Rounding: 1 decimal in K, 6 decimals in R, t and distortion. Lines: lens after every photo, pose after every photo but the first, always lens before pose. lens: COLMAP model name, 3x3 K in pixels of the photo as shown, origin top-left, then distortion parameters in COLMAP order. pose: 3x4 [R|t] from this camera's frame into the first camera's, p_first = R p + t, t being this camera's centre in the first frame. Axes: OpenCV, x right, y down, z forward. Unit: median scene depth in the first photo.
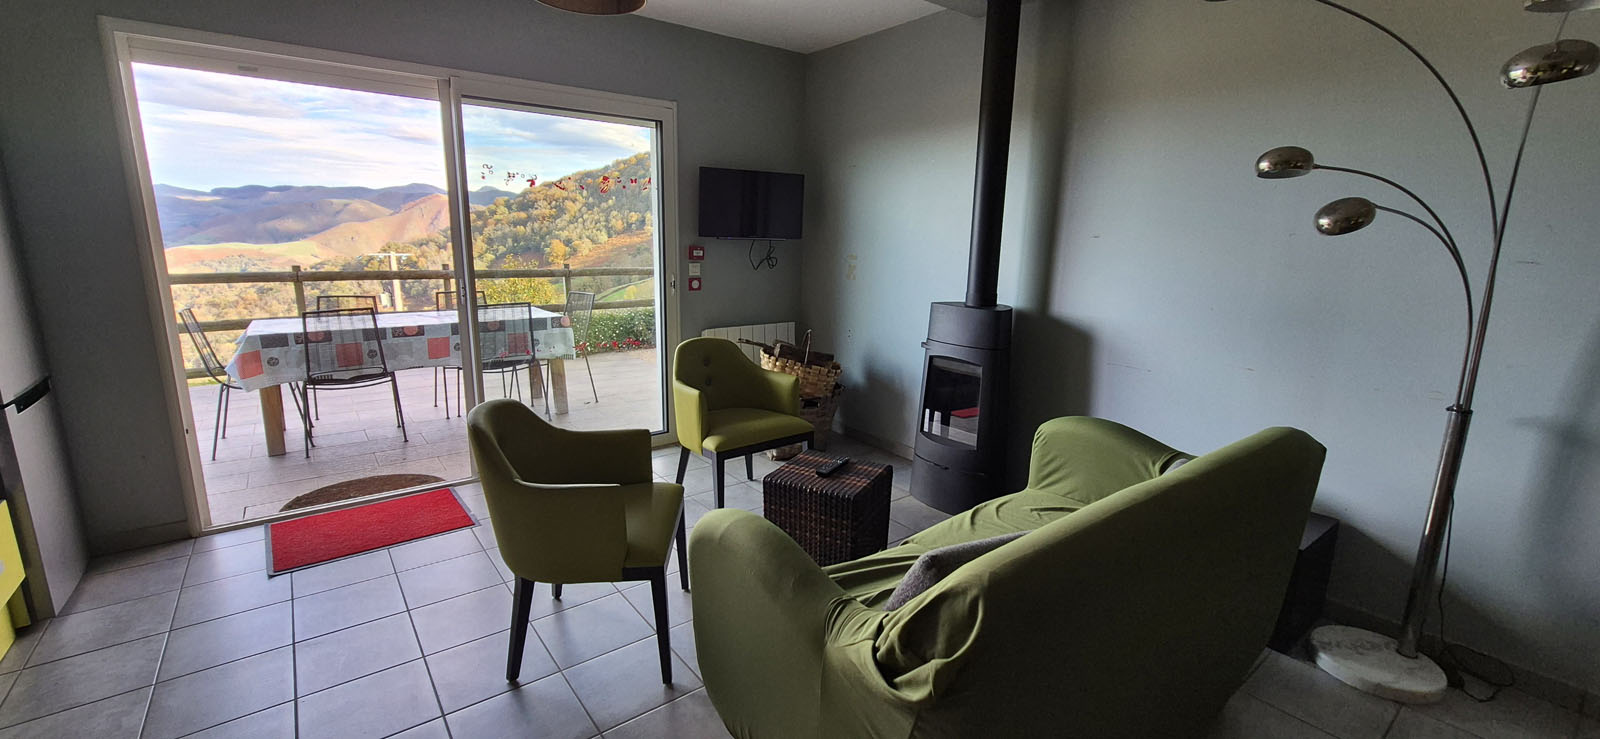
lens RADIAL K [[650.5, 0, 798.9], [0, 650.5, 368.0], [0, 0, 1]] dist [0.003604, 0.000250]
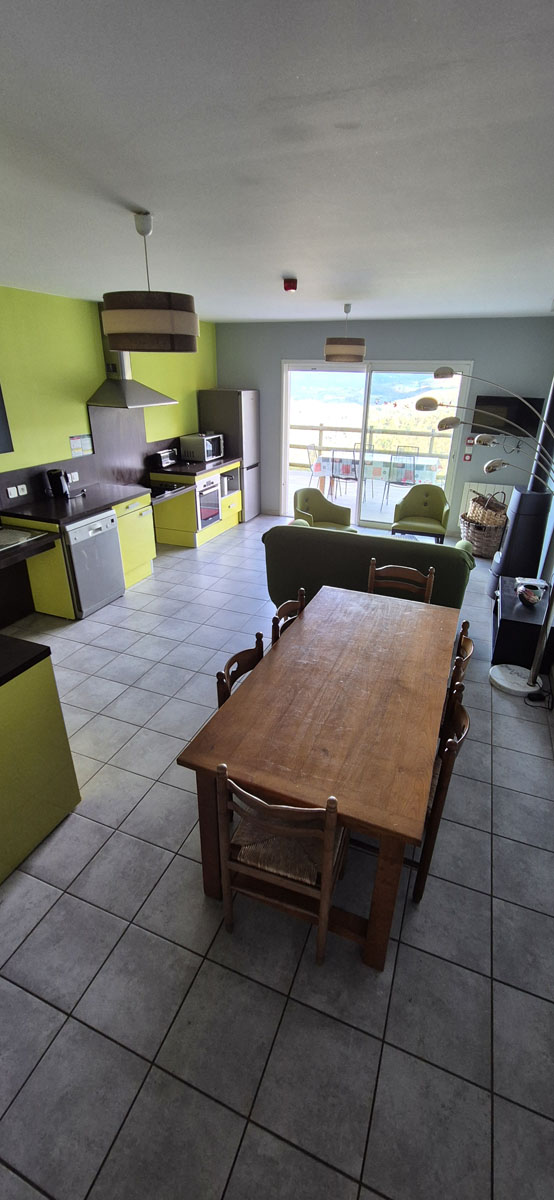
lens RADIAL K [[487.9, 0, 277.4], [0, 487.9, 600.2], [0, 0, 1]] dist [0.003604, 0.000250]
pose [[0.511942, 0.356499, -0.781552, 1.096395], [-0.177716, 0.934089, 0.309667, -0.106486], [0.840436, -0.019637, 0.541555, -0.359476]]
